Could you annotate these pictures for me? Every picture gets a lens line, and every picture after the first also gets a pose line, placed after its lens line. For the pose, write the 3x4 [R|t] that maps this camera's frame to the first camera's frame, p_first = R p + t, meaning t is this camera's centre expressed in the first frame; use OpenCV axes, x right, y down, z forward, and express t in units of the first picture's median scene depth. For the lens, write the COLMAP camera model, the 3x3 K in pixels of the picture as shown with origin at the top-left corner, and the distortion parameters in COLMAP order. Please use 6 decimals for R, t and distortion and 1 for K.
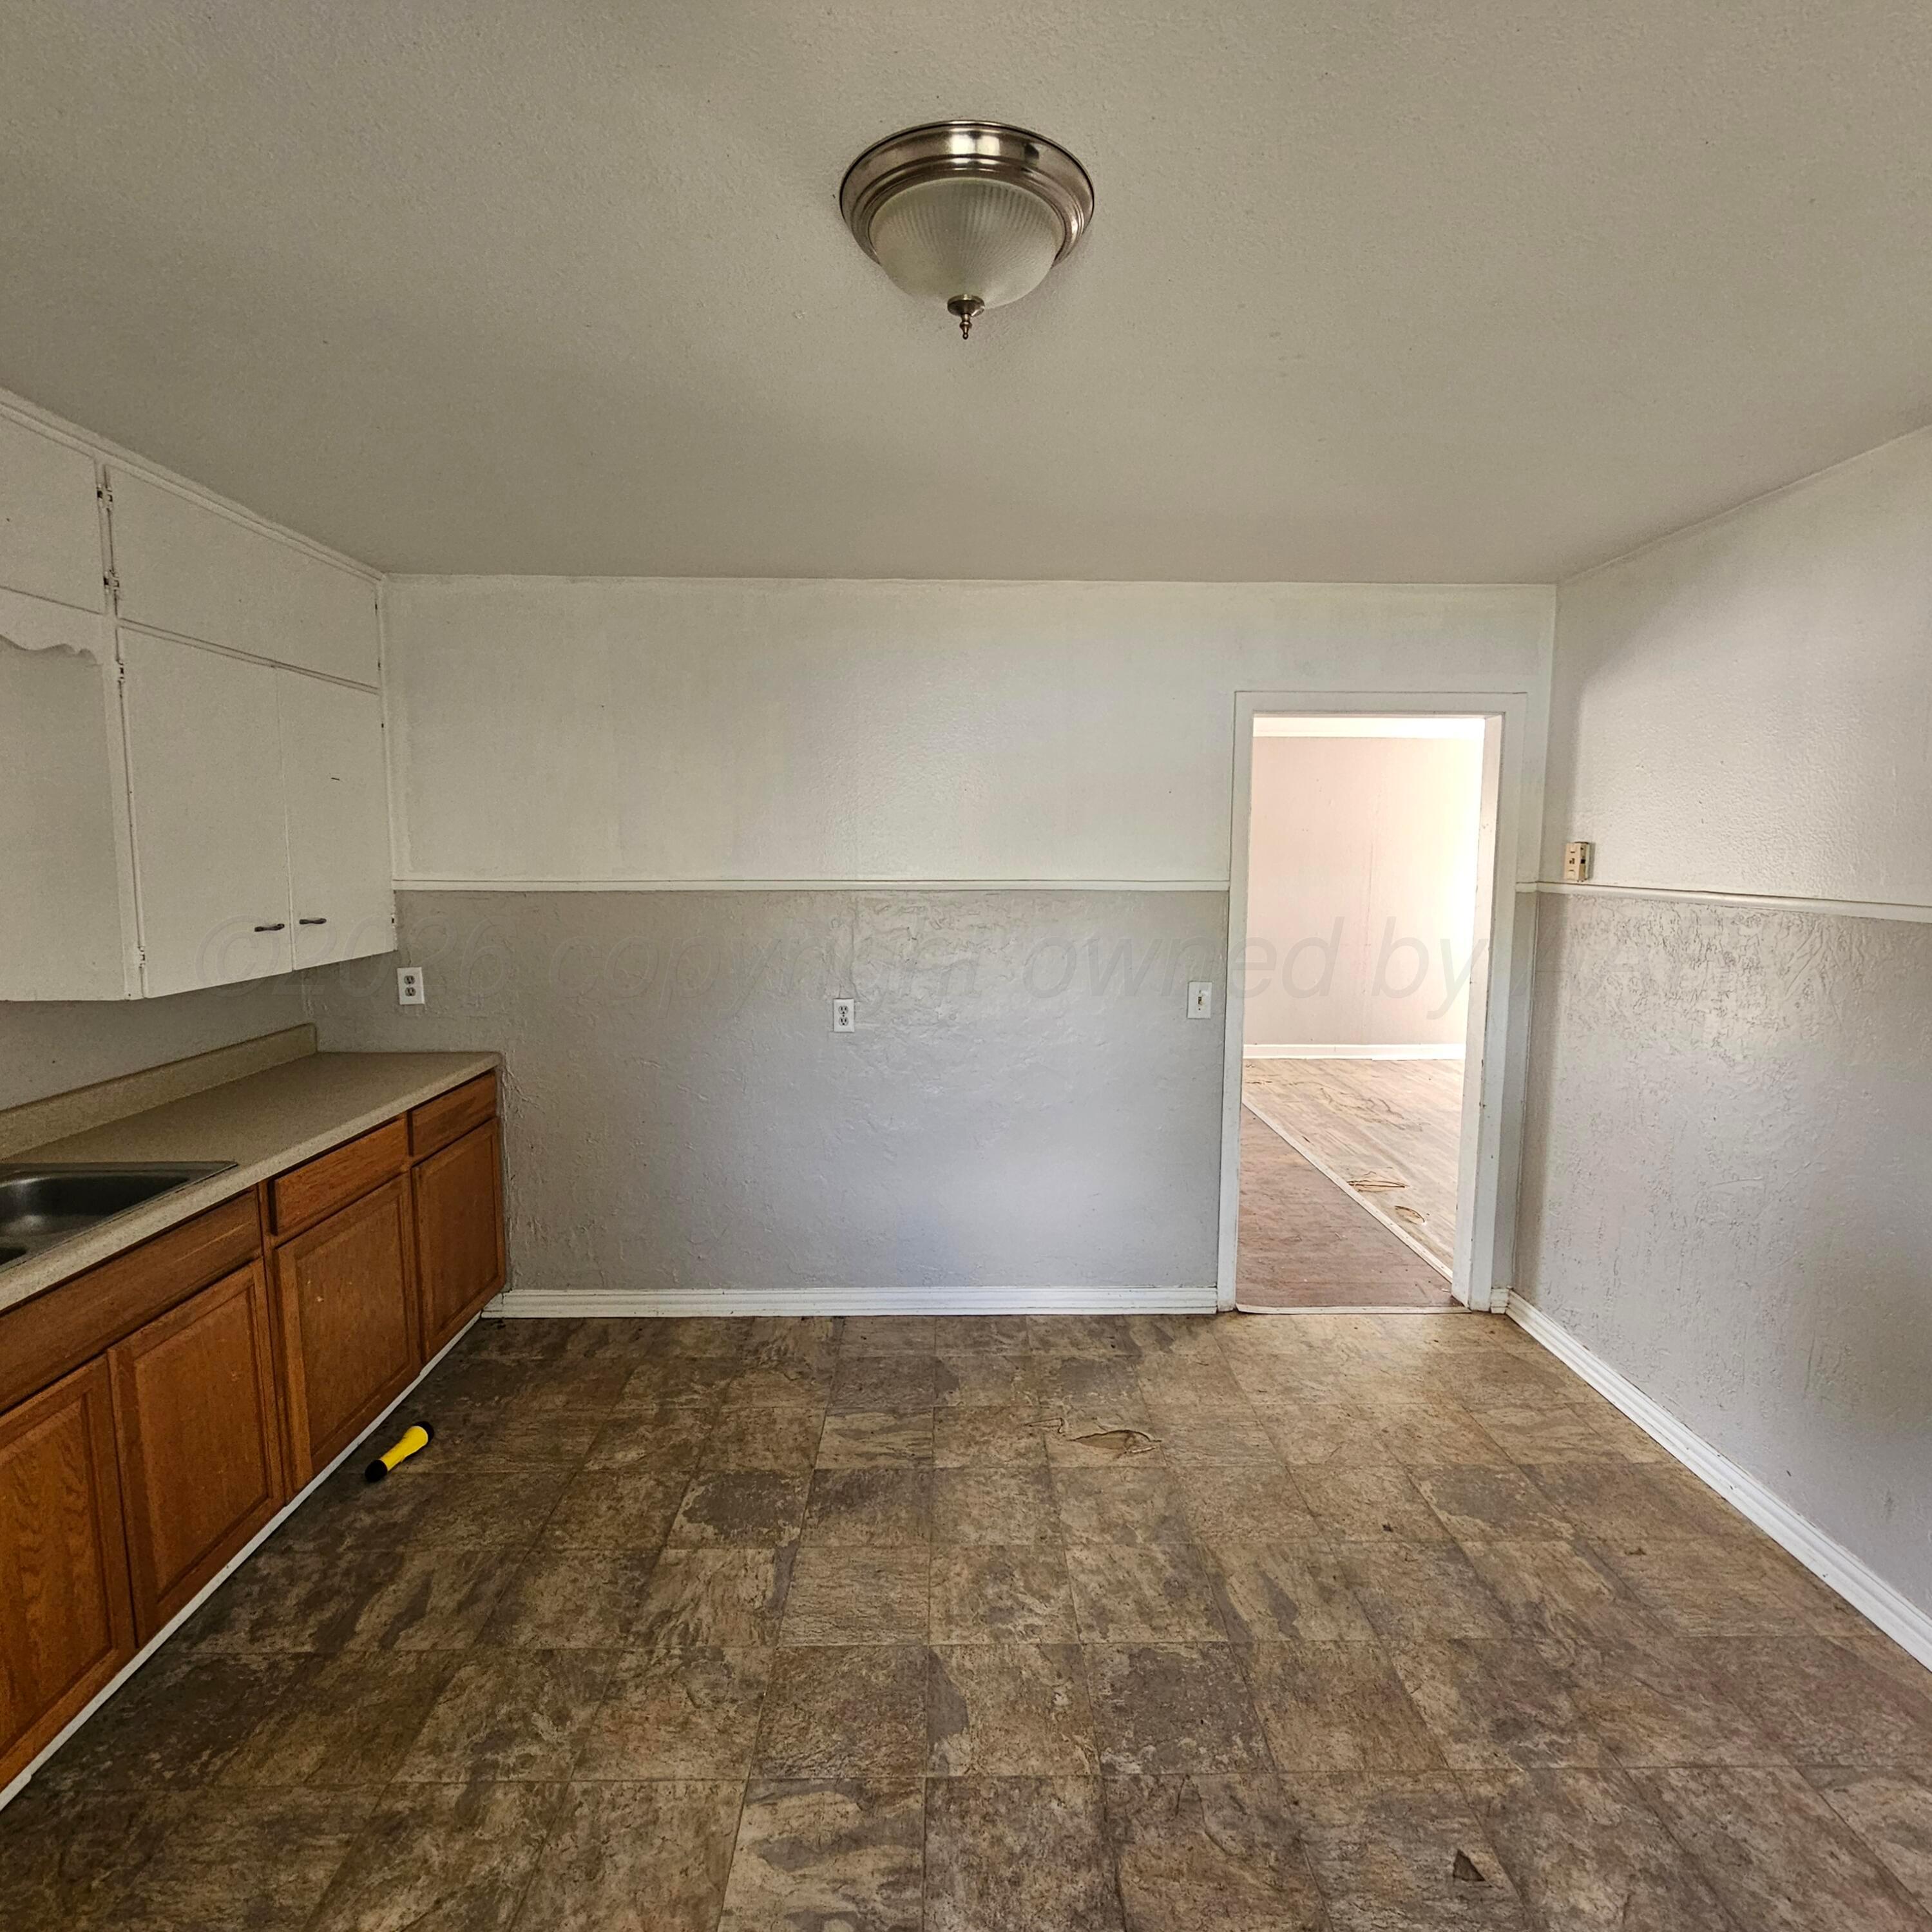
lens RADIAL K [[1062.7, 0, 961.0], [0, 1062.7, 972.4], [0, 0, 1]] dist [-0.008772, 0.003645]
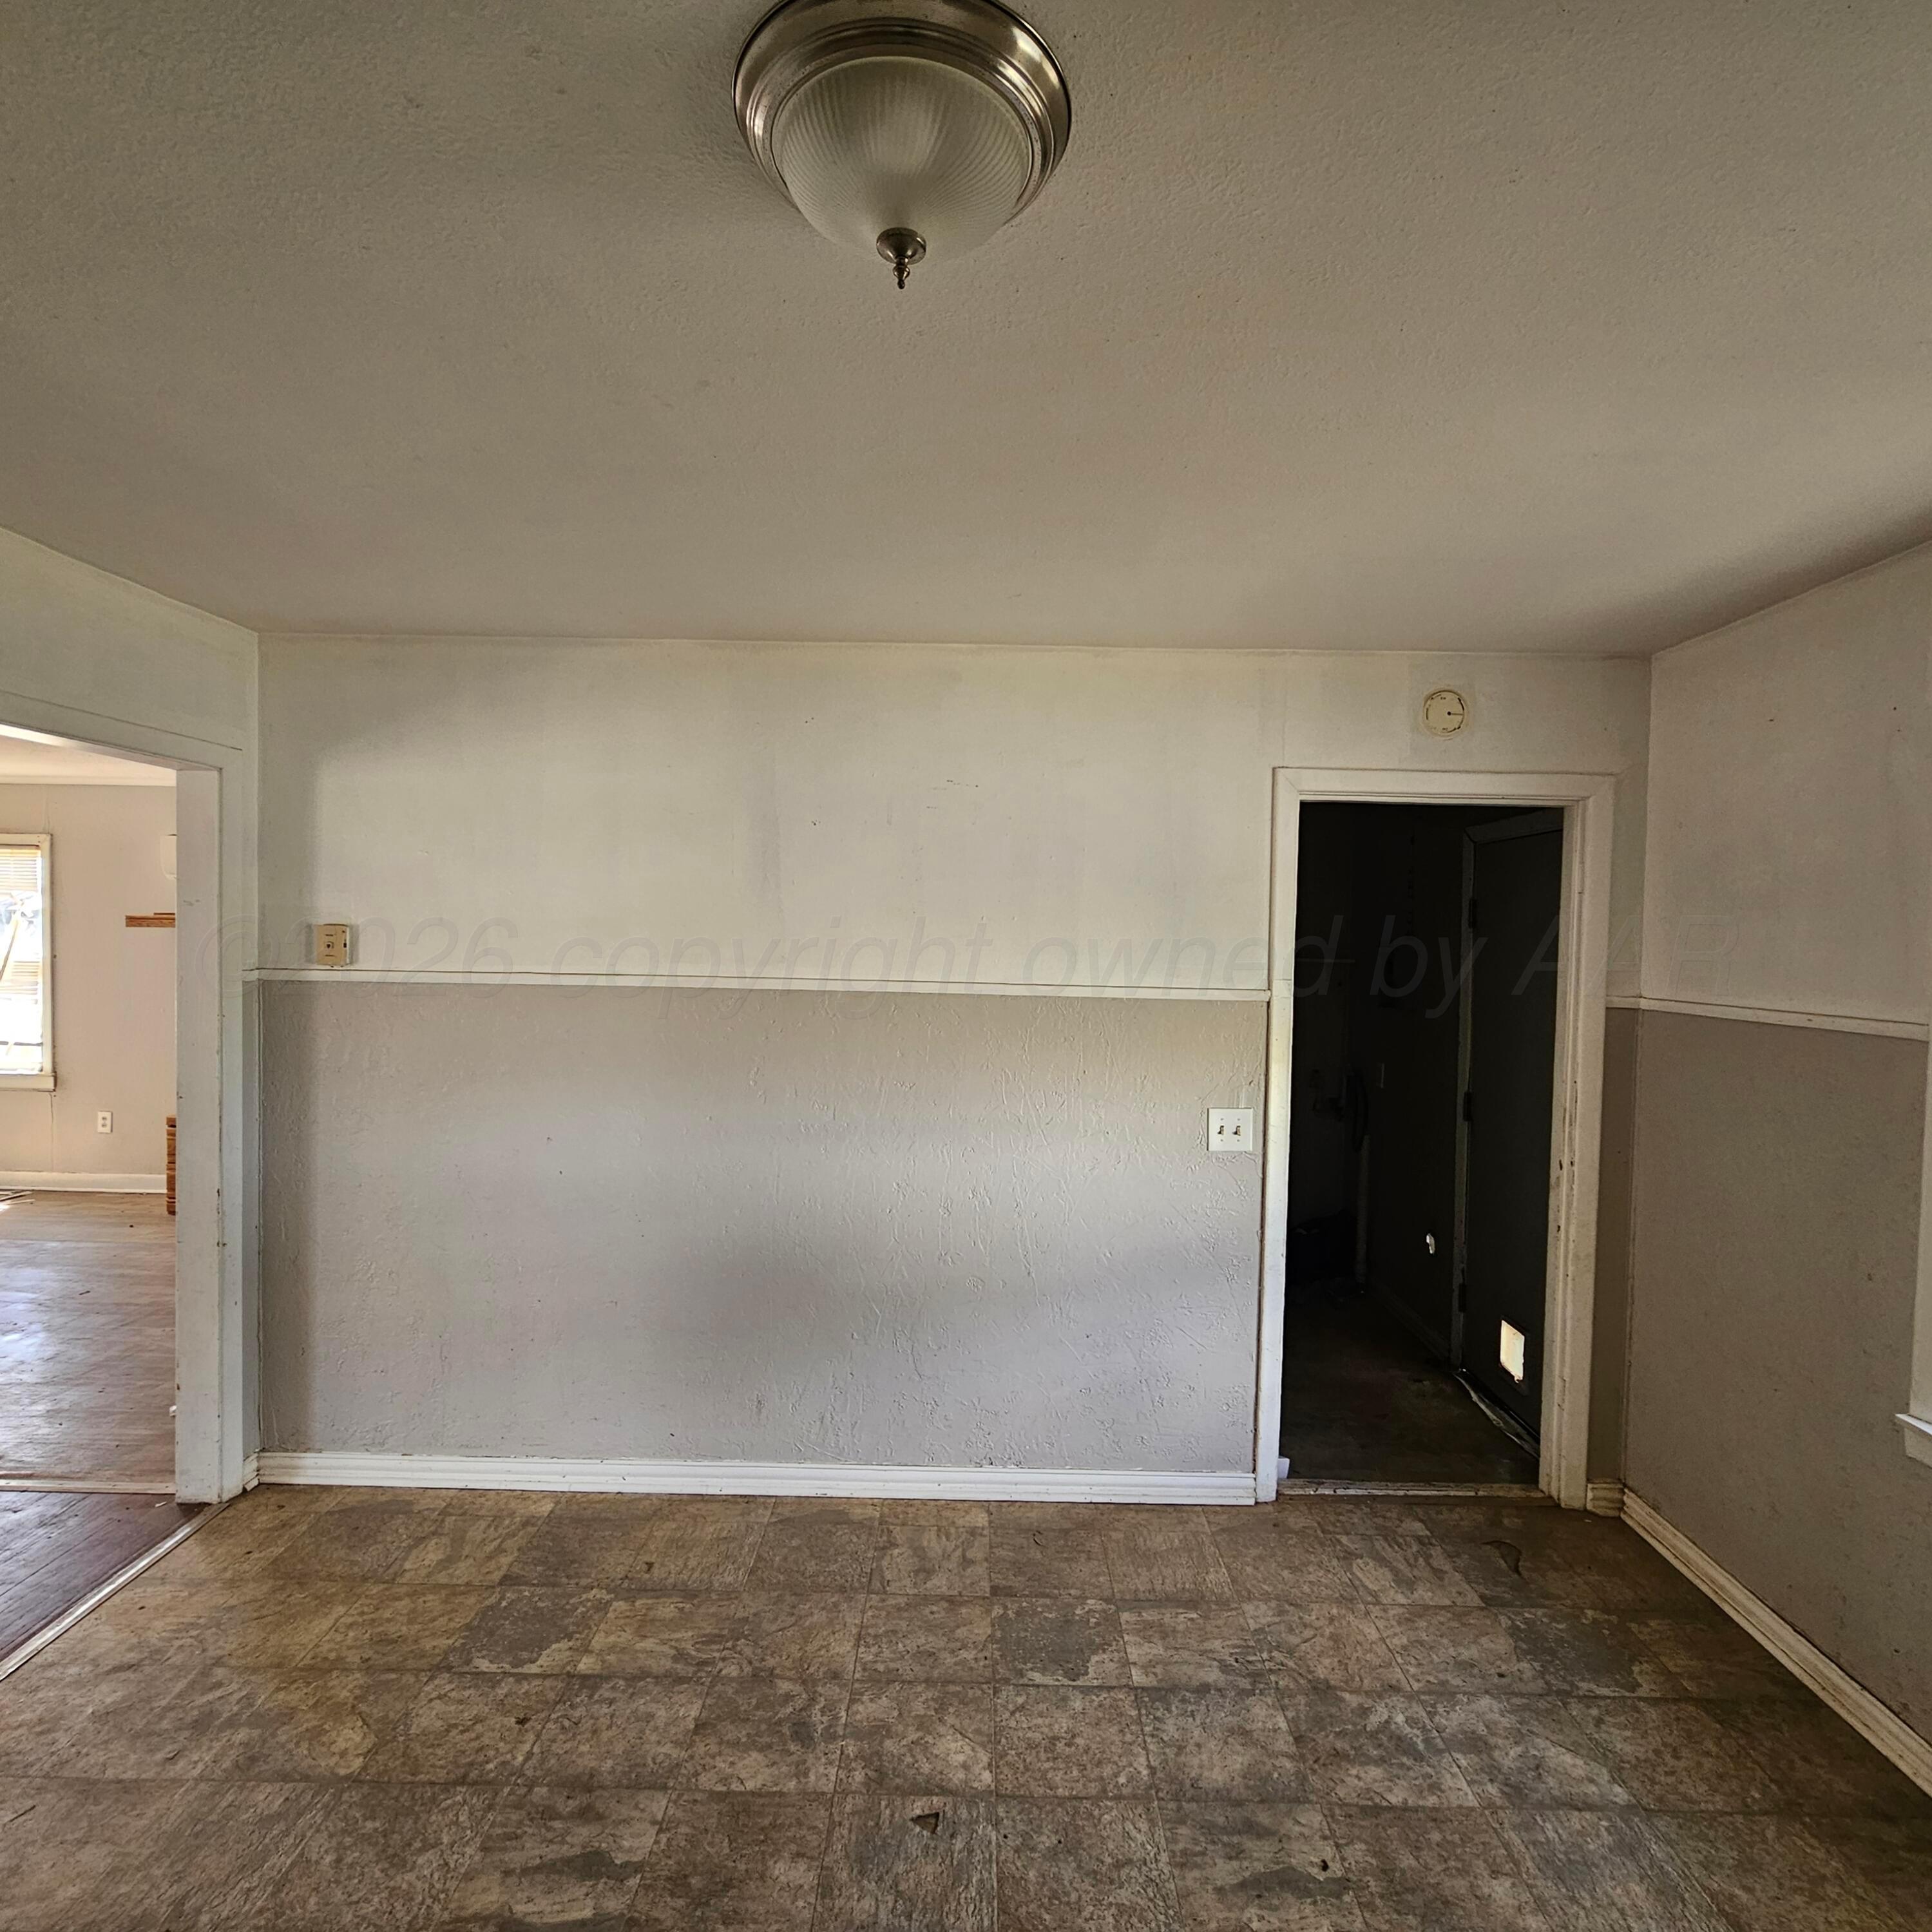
lens RADIAL K [[1062.7, 0, 978.9], [0, 1062.7, 958.5], [0, 0, 1]] dist [-0.008772, 0.003645]
pose [[0.017352, -0.026489, 0.999498, -0.468132], [0.103568, 0.994319, 0.024554, -0.080409], [-0.994471, 0.103090, 0.019996, 0.592318]]
